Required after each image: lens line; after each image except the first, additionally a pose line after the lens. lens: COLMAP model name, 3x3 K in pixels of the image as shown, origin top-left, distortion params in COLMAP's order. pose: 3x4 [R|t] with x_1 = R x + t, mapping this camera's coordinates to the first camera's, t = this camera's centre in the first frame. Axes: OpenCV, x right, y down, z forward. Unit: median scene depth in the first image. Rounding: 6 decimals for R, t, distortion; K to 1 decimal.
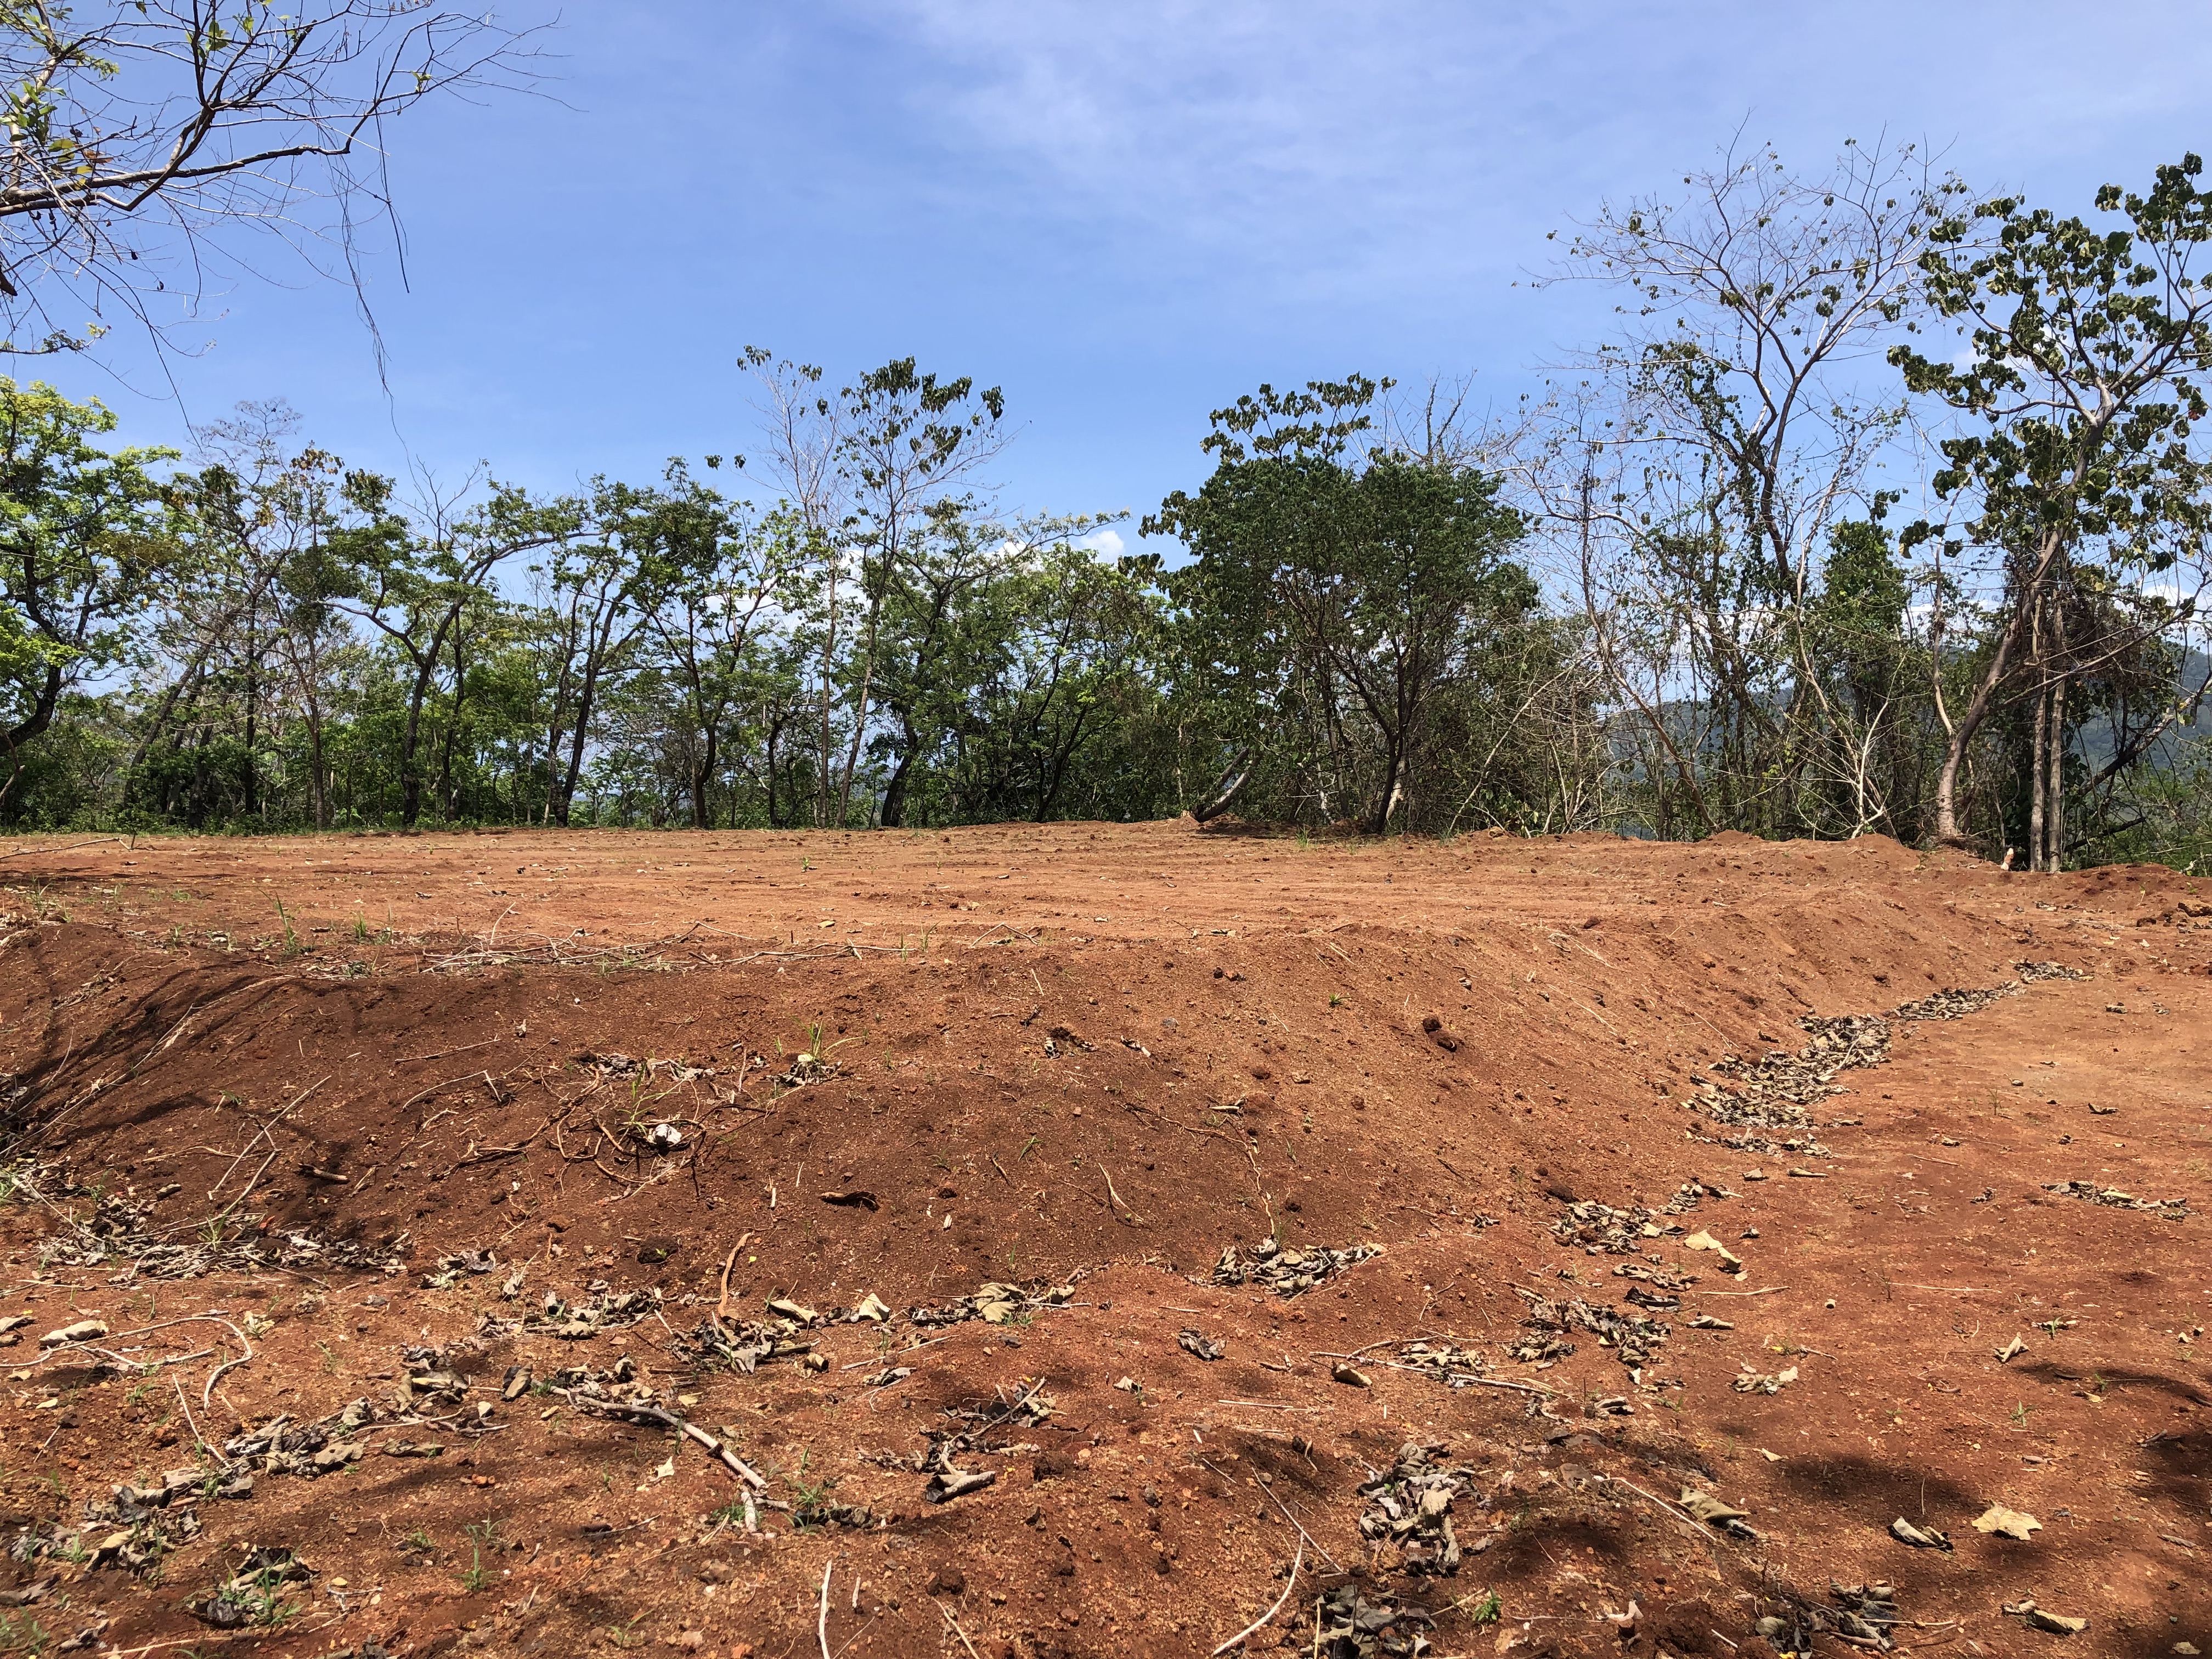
lens RADIAL K [[1793.1, 0, 1097.1], [0, 1793.1, 813.9], [0, 0, 1]] dist [0.043236, -0.046175]
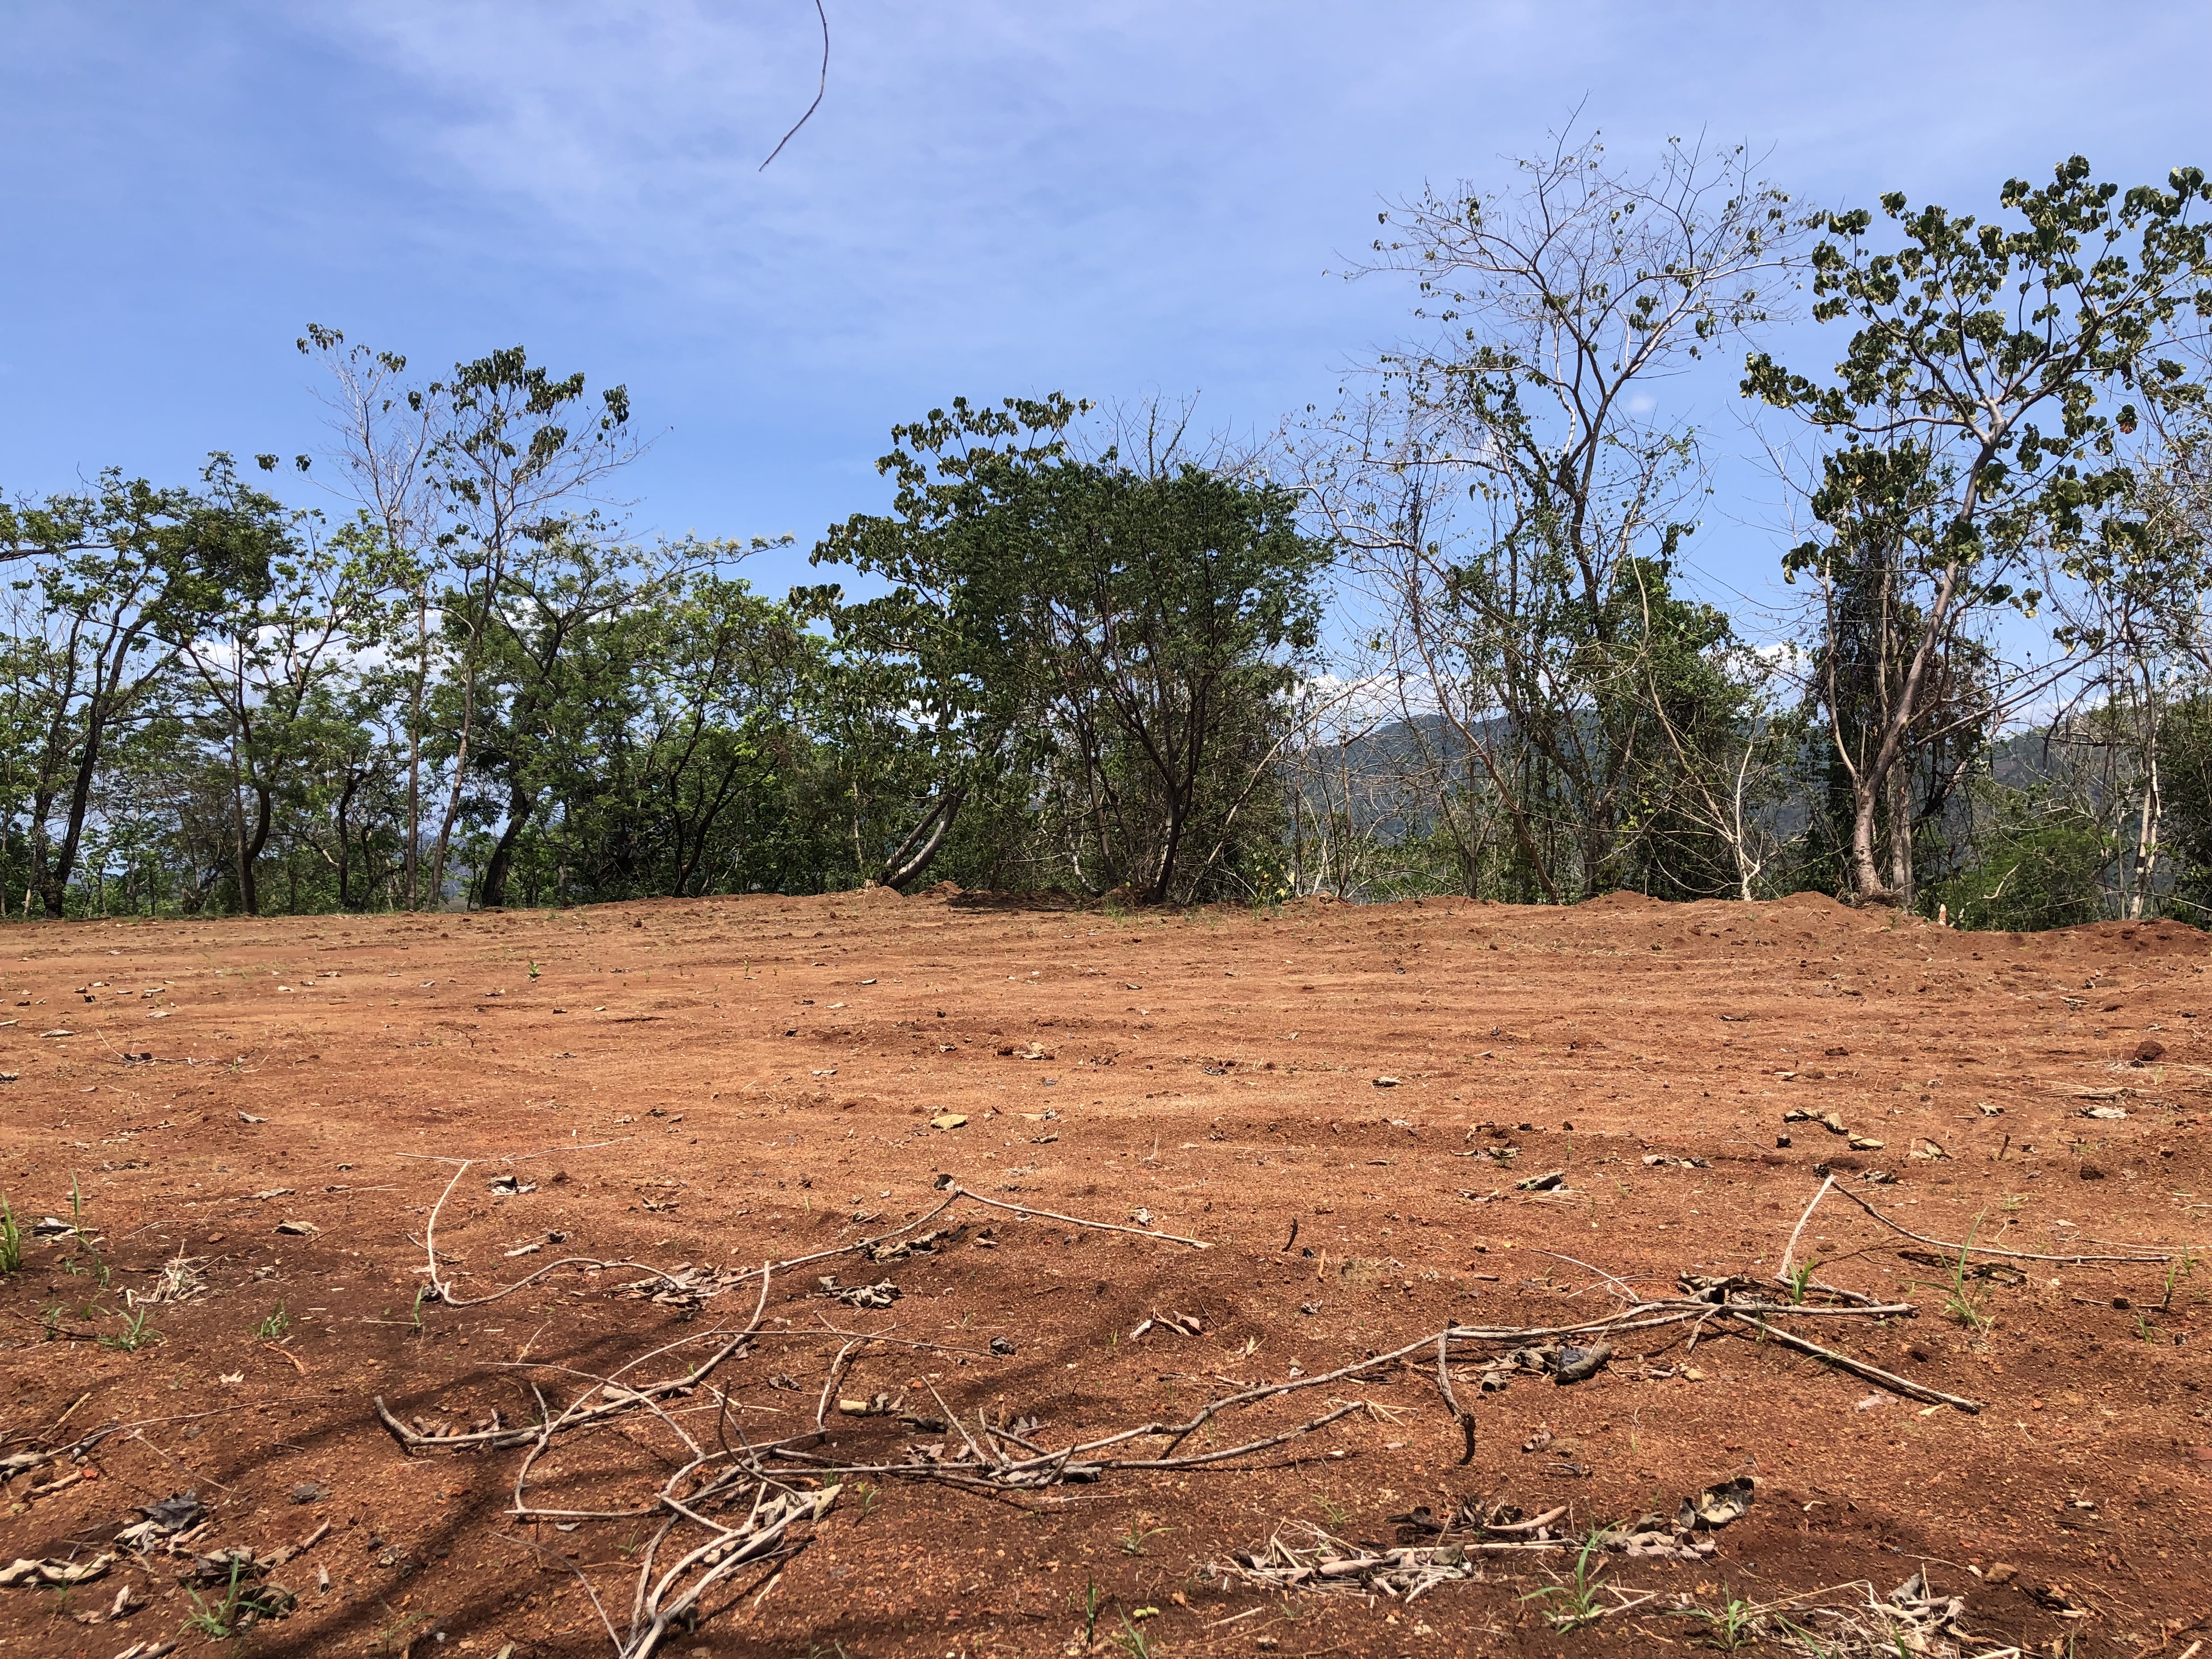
lens RADIAL K [[1793.1, 0, 1126.9], [0, 1793.1, 821.7], [0, 0, 1]] dist [0.043236, -0.046175]
pose [[0.960532, -0.014309, 0.277800, -0.072466], [0.023344, 0.999300, -0.029244, -0.000823], [-0.277187, 0.034575, 0.960194, 0.121766]]
